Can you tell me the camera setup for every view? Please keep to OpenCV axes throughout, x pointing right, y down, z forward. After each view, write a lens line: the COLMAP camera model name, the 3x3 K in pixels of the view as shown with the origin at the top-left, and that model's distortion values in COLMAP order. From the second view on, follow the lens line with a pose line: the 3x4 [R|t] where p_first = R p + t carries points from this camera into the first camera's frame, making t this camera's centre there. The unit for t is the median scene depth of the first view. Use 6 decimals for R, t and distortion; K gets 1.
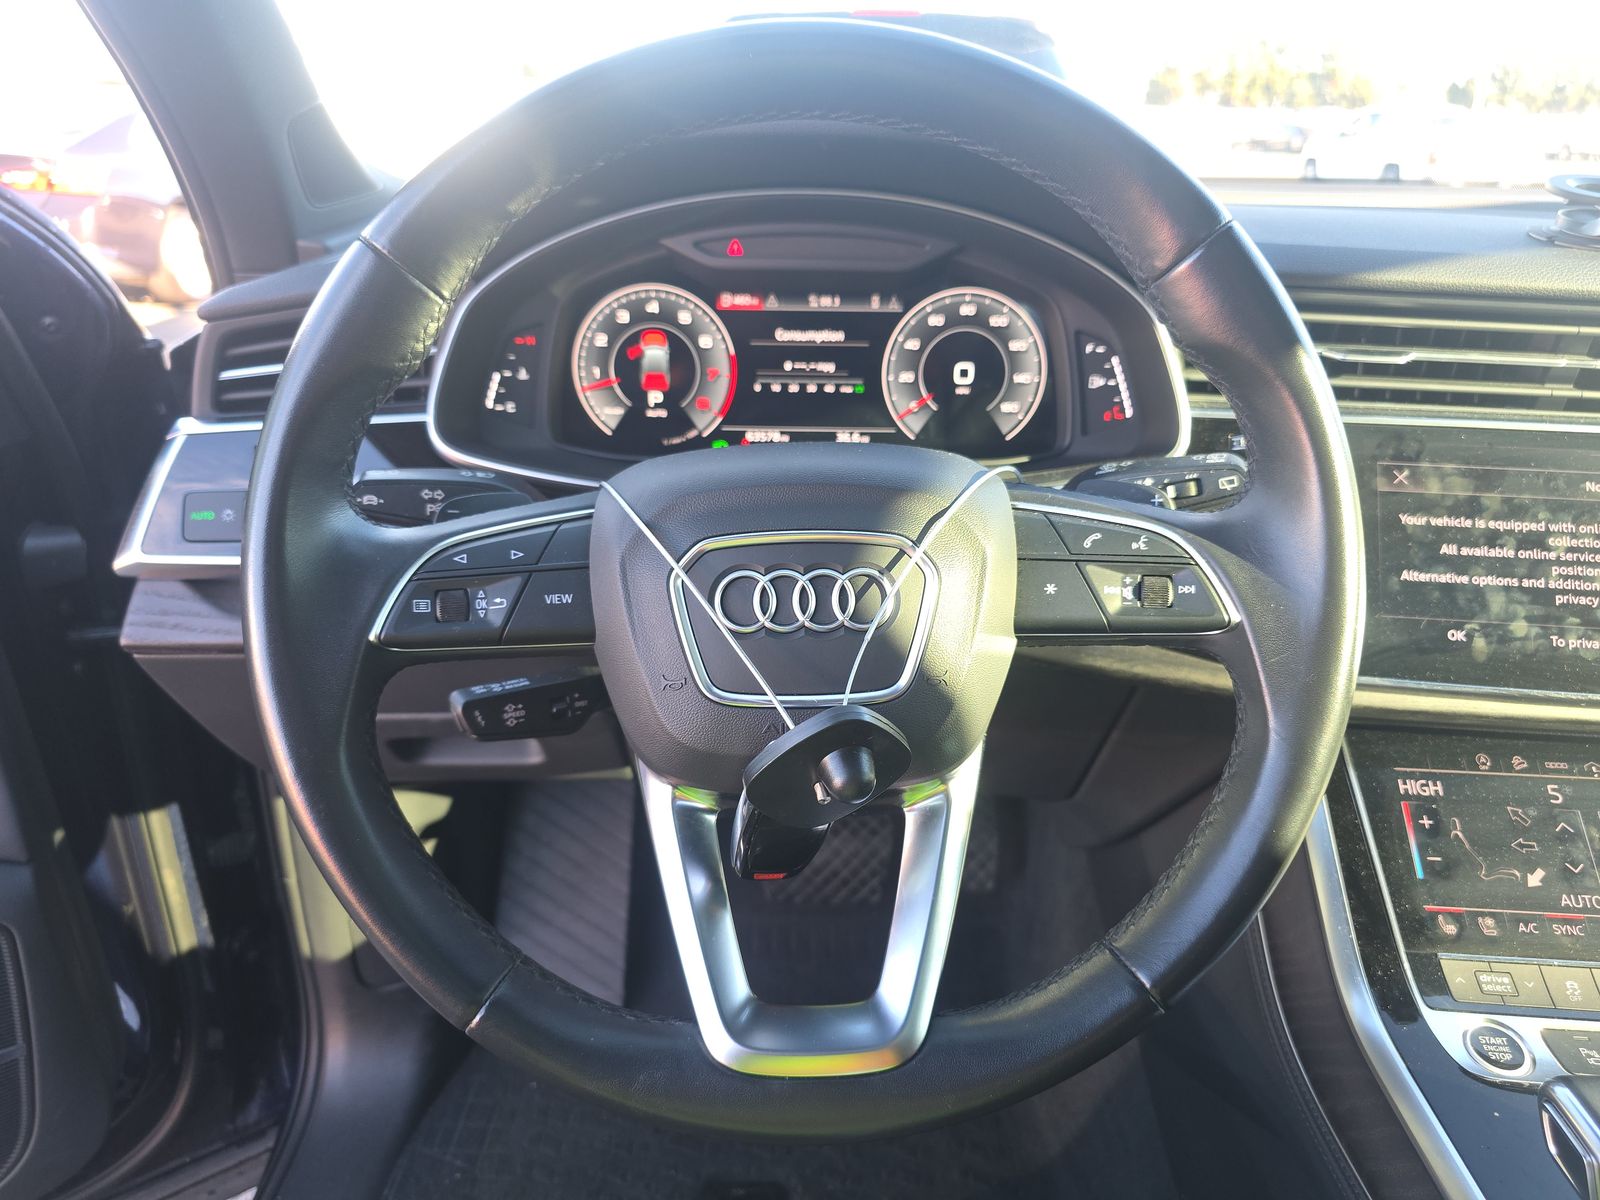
lens RADIAL K [[1051.5, 0, 803.7], [0, 1051.5, 598.0], [0, 0, 1]] dist [0.003728, -0.001325]
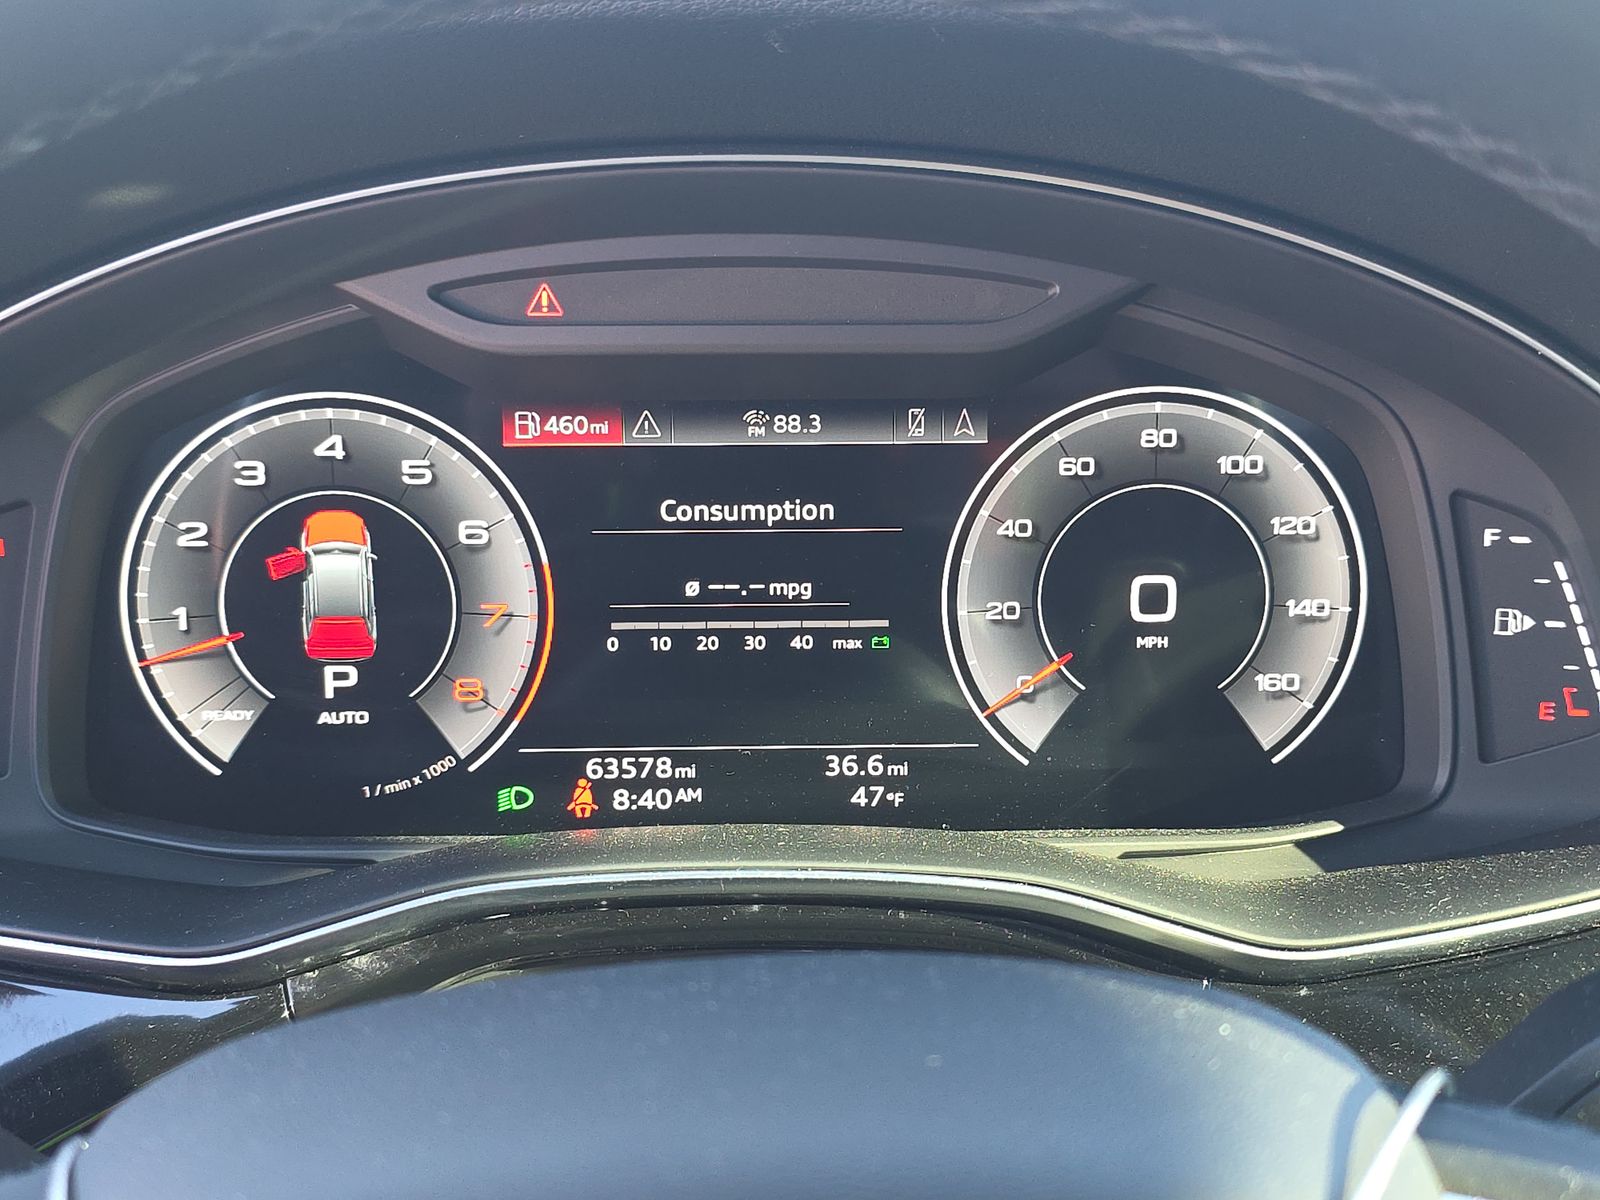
lens RADIAL K [[2142.1, 0, 798.7], [0, 2142.1, 600.6], [0, 0, 1]] dist [0.077002, 0.000000]
pose [[0.999205, -0.021635, 0.033492, -0.002263], [0.025880, 0.990912, -0.132000, -0.114265], [-0.030332, 0.132762, 0.990684, 0.234150]]
